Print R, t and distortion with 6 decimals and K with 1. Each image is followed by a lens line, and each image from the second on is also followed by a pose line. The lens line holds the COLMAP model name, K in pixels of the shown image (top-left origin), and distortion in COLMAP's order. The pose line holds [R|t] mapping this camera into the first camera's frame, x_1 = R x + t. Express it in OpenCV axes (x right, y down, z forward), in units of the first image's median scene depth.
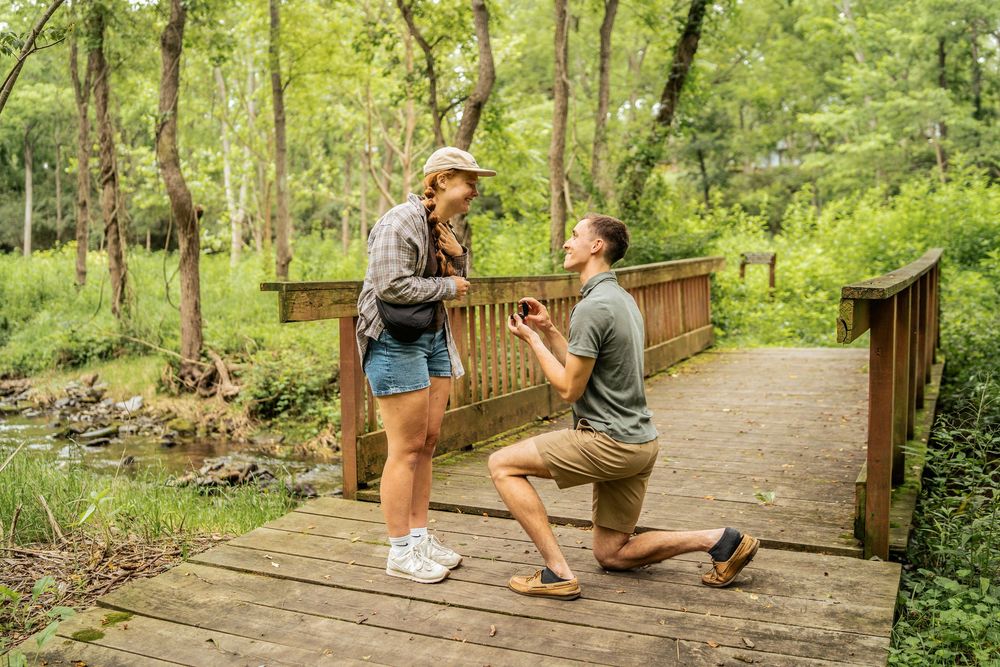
lens RADIAL K [[1004.3, 0, 500.0], [0, 1004.3, 333.5], [0, 0, 1]] dist [-0.117006, 0.165636]
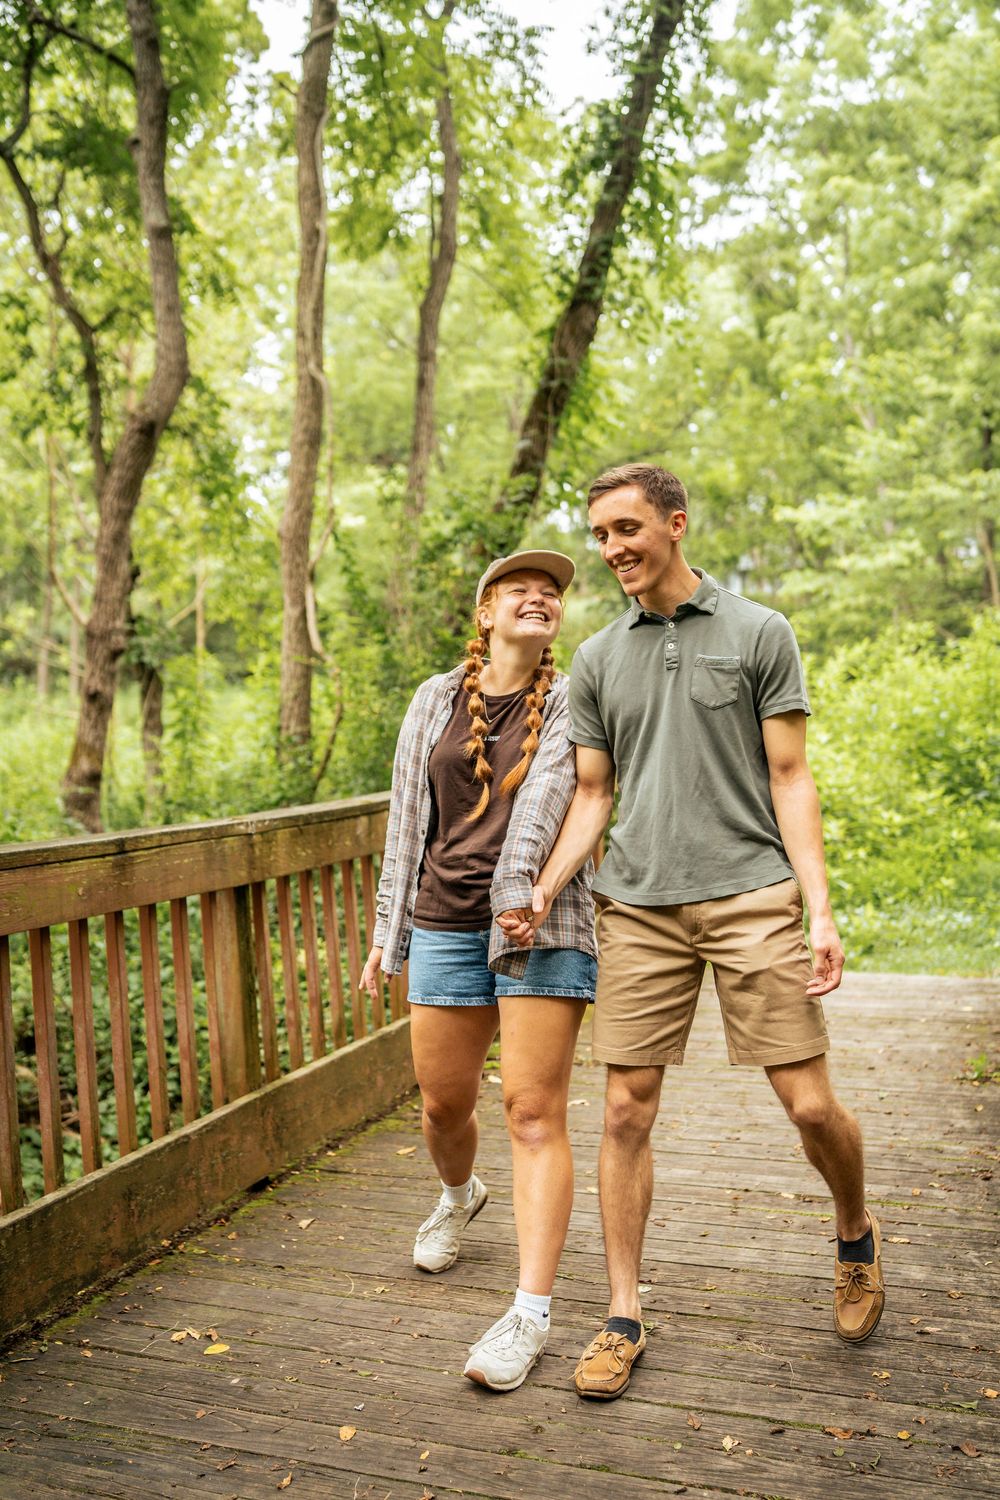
lens RADIAL K [[1506.4, 0, 500.0], [0, 1506.4, 750.0], [0, 0, 1]] dist [-0.117006, 0.165636]
pose [[0.993105, 0.021085, 0.115314, 0.049705], [-0.014293, 0.998131, -0.059413, -0.022796], [-0.116352, 0.057355, 0.991551, 0.196071]]
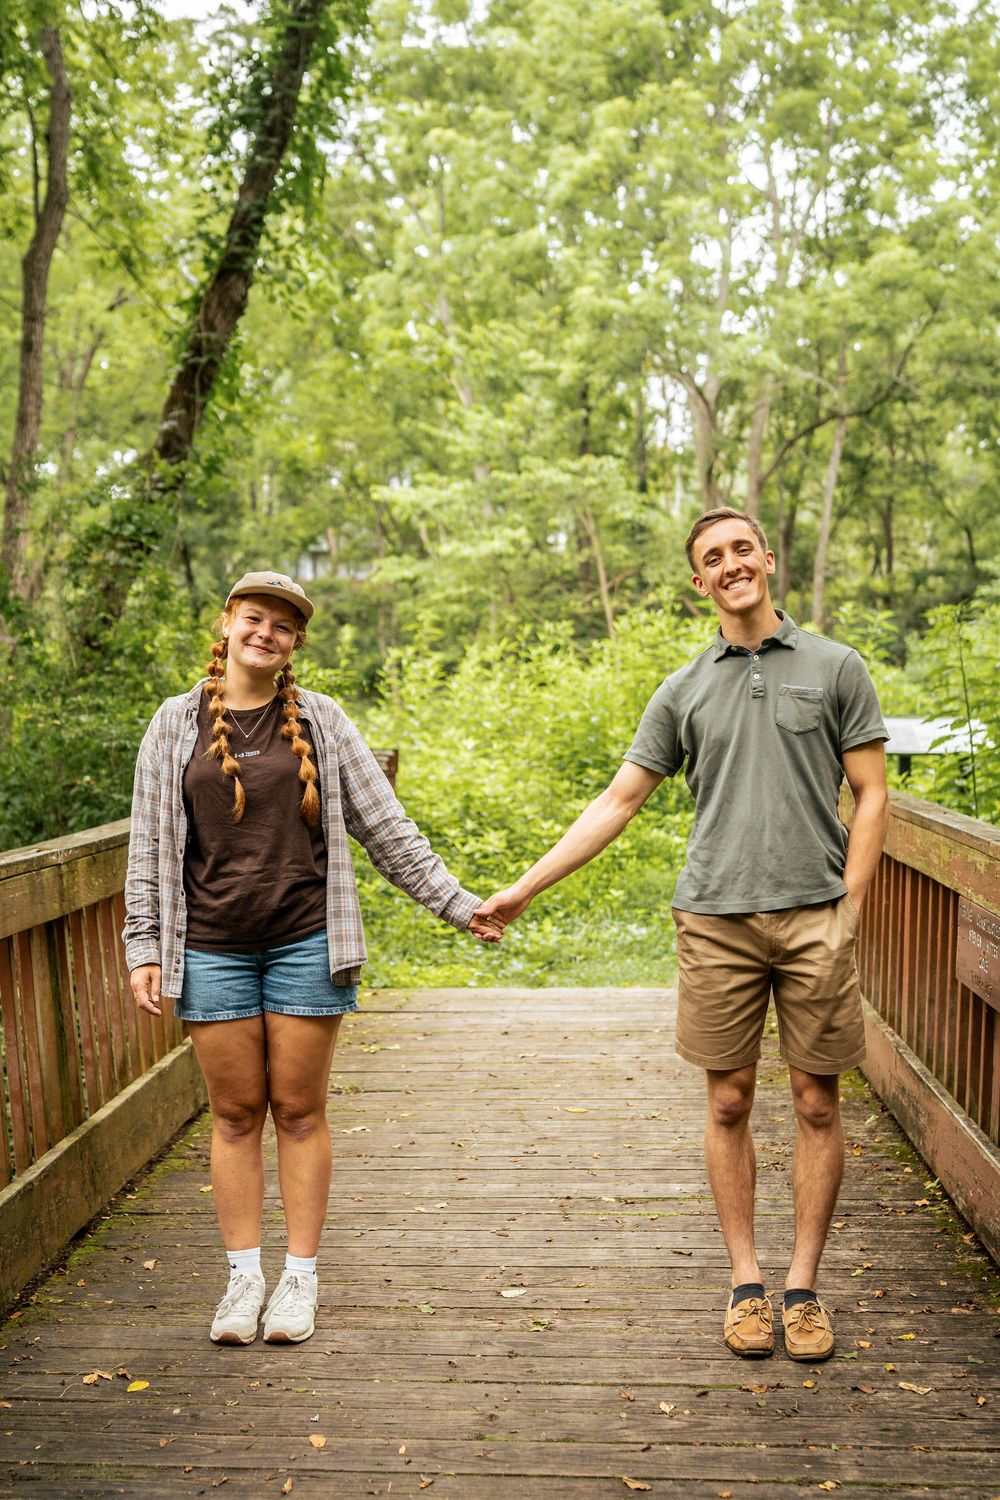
lens RADIAL K [[1710.8, 0, 500.0], [0, 1710.8, 750.0], [0, 0, 1]] dist [-0.122622, 0.199643]
pose [[0.924336, 0.012964, 0.381360, 0.007976], [0.011571, 0.998011, -0.061972, -0.022964], [-0.381404, 0.061696, 0.922347, 0.176746]]
